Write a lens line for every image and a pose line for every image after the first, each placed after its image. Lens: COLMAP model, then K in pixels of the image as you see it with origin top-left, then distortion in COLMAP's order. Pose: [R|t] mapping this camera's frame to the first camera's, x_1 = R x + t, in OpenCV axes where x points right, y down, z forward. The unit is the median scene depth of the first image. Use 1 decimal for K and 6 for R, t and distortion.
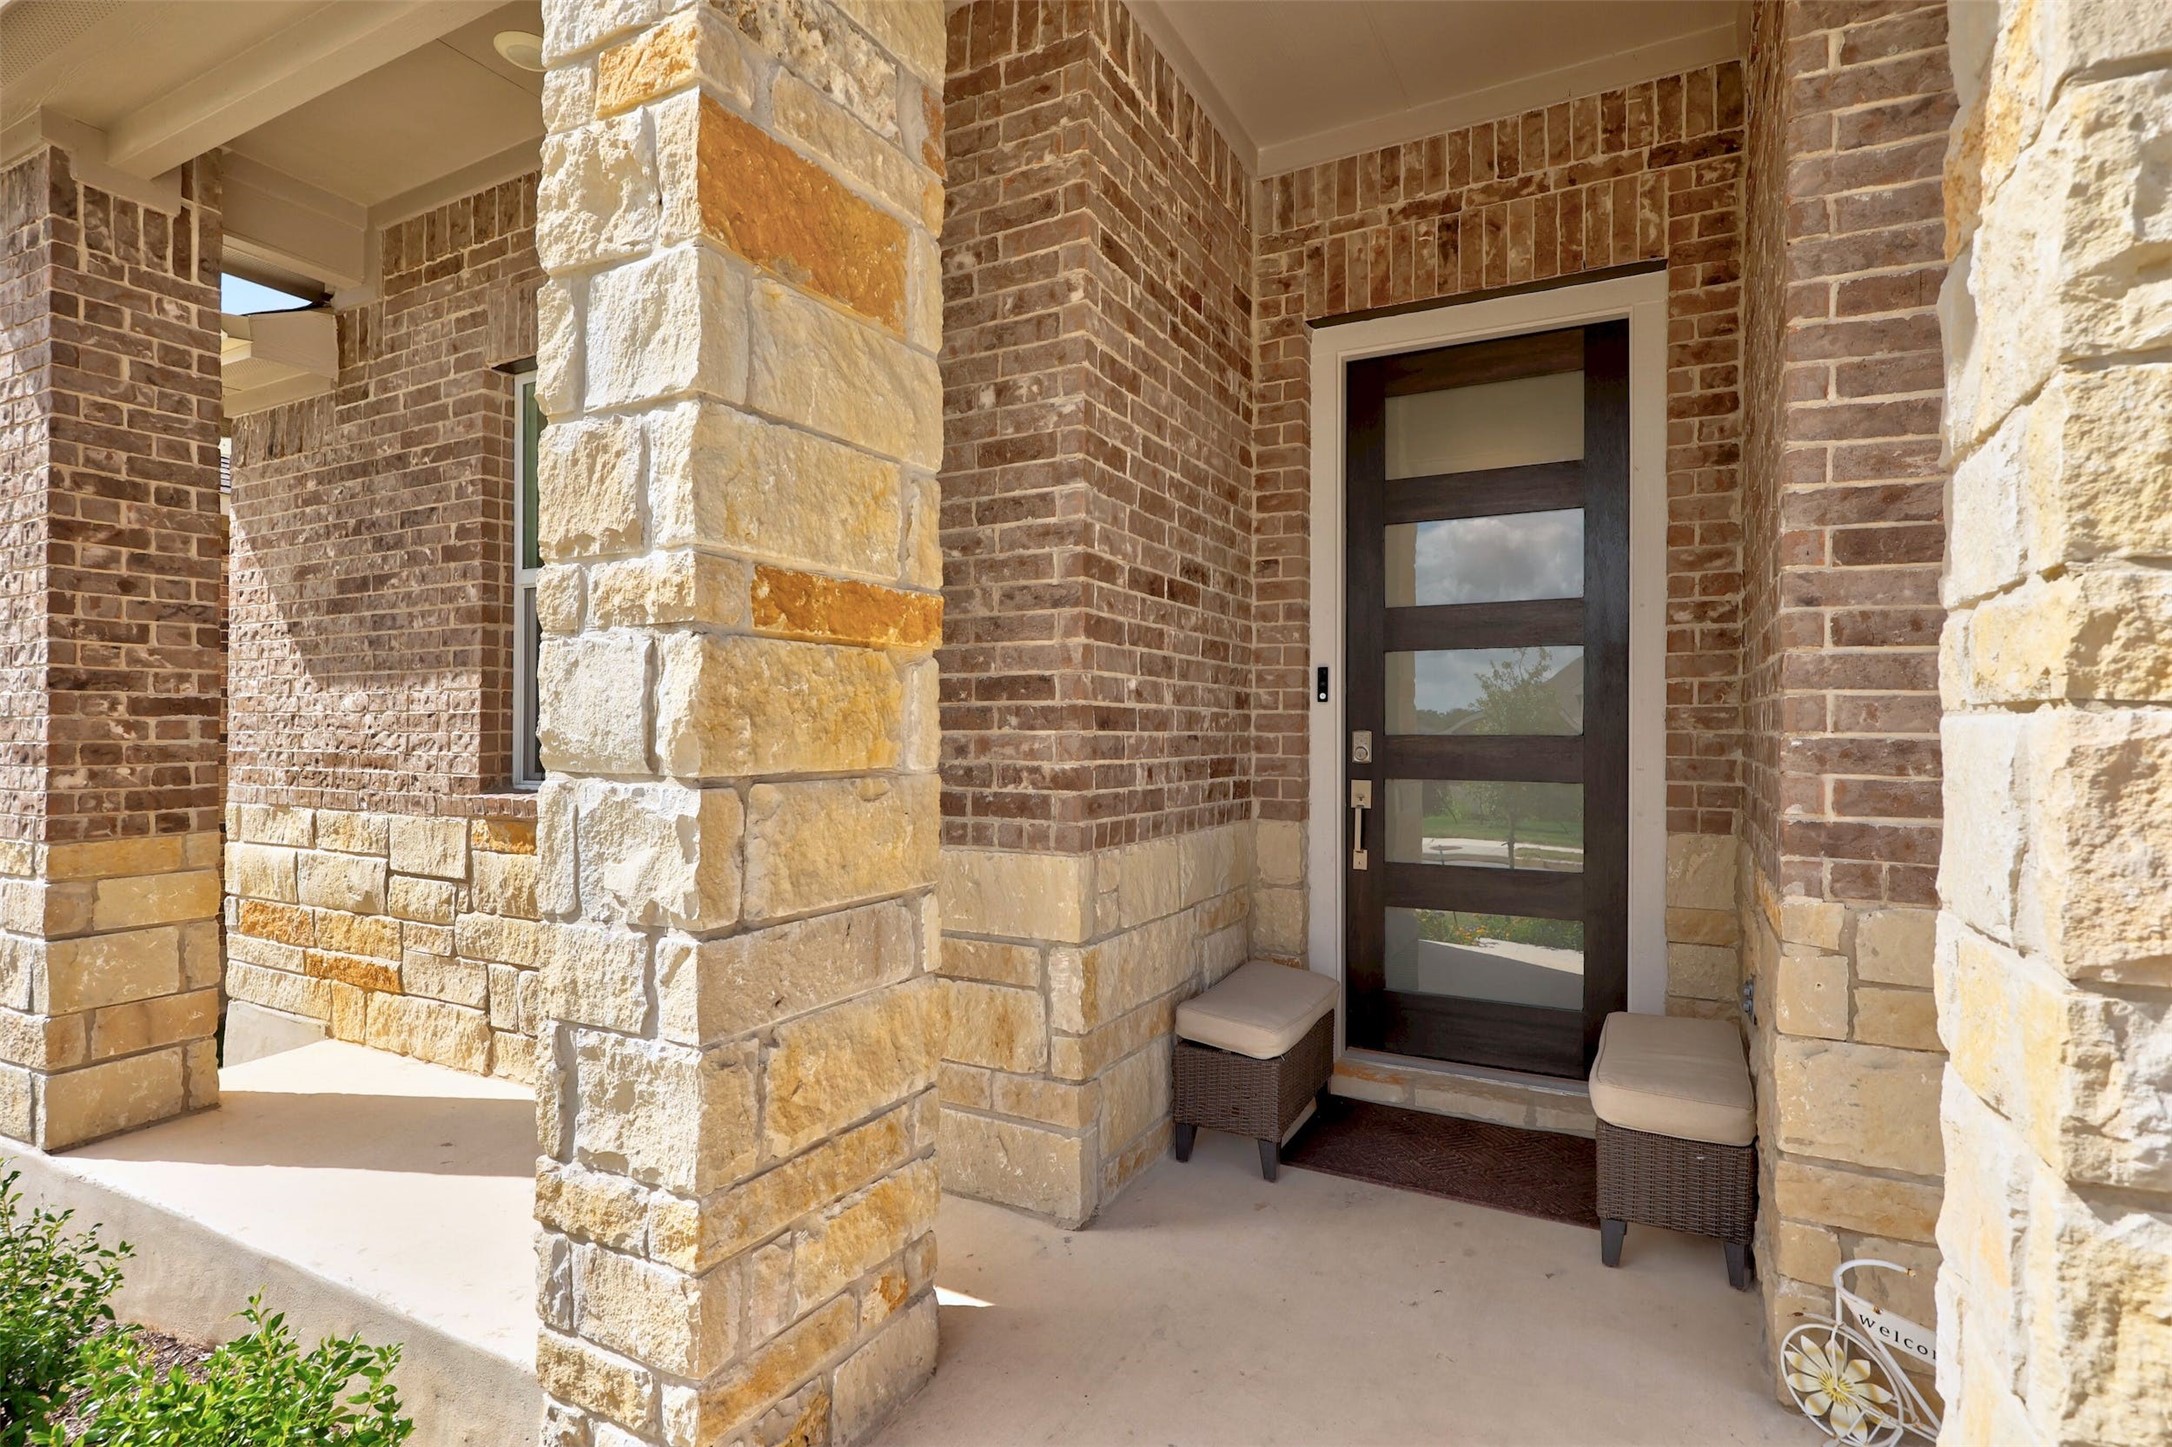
lens RADIAL K [[1050.1, 0, 1047.5], [0, 1050.1, 741.4], [0, 0, 1]] dist [0.001551, 0.000245]
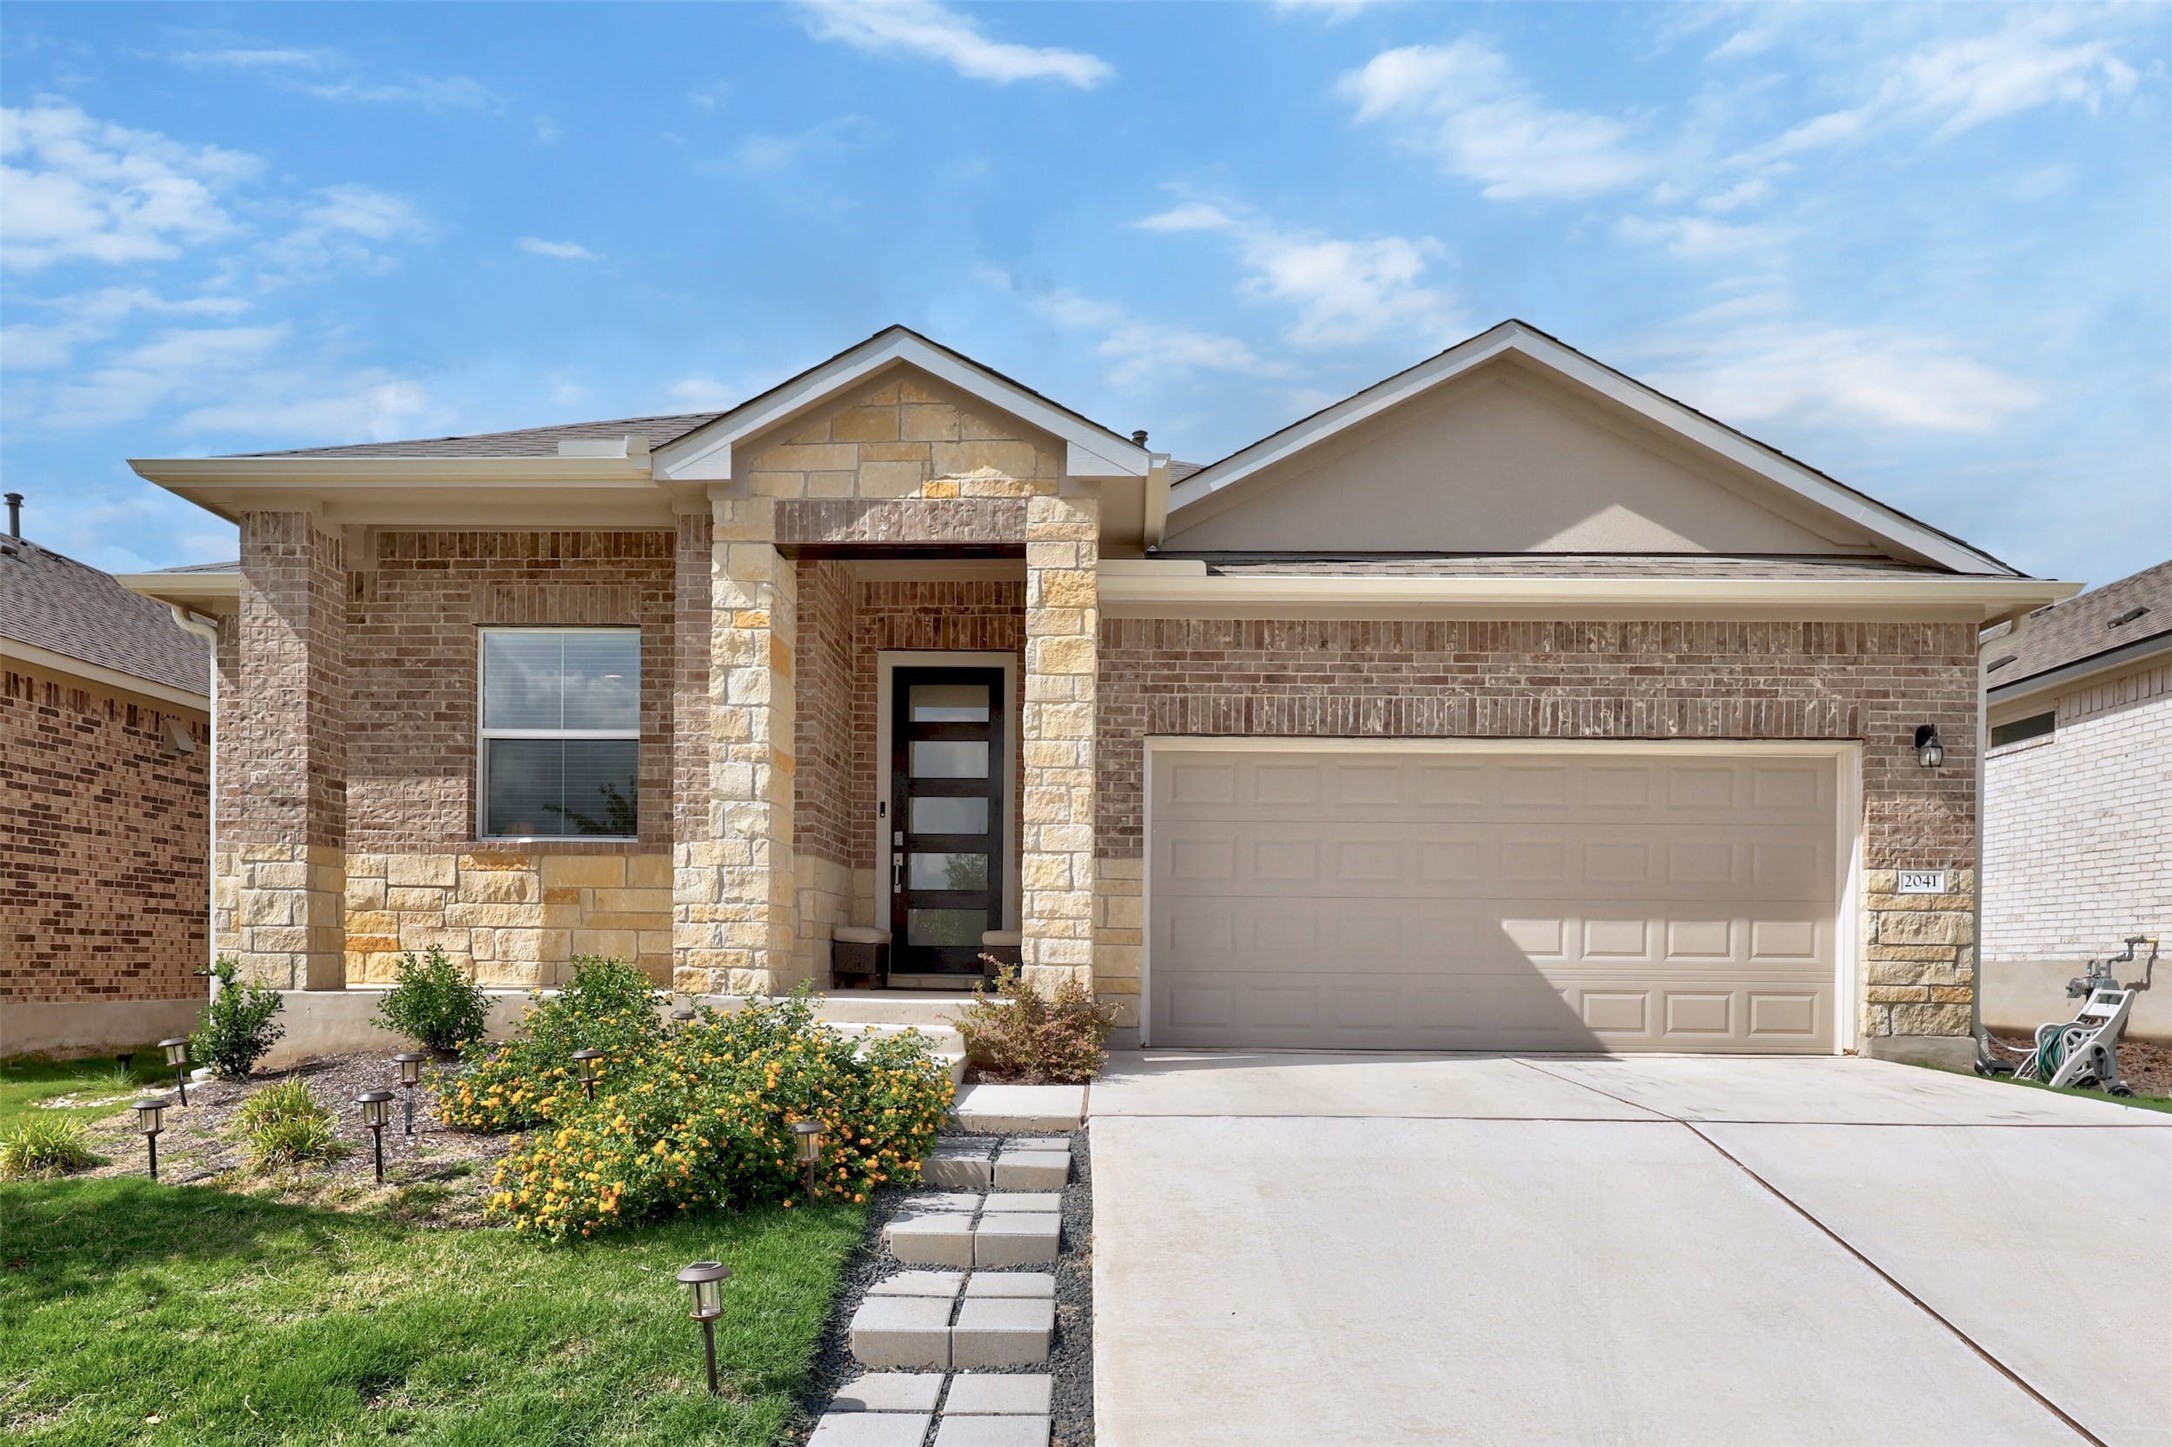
lens RADIAL K [[825.2, 0, 1052.1], [0, 825.2, 801.6], [0, 0, 1]] dist [-0.004256, -0.000276]
pose [[0.868283, 0.048615, 0.493681, -0.337091], [0.005136, 0.994252, -0.106942, 0.136390], [-0.496042, 0.095391, 0.863043, -0.803841]]
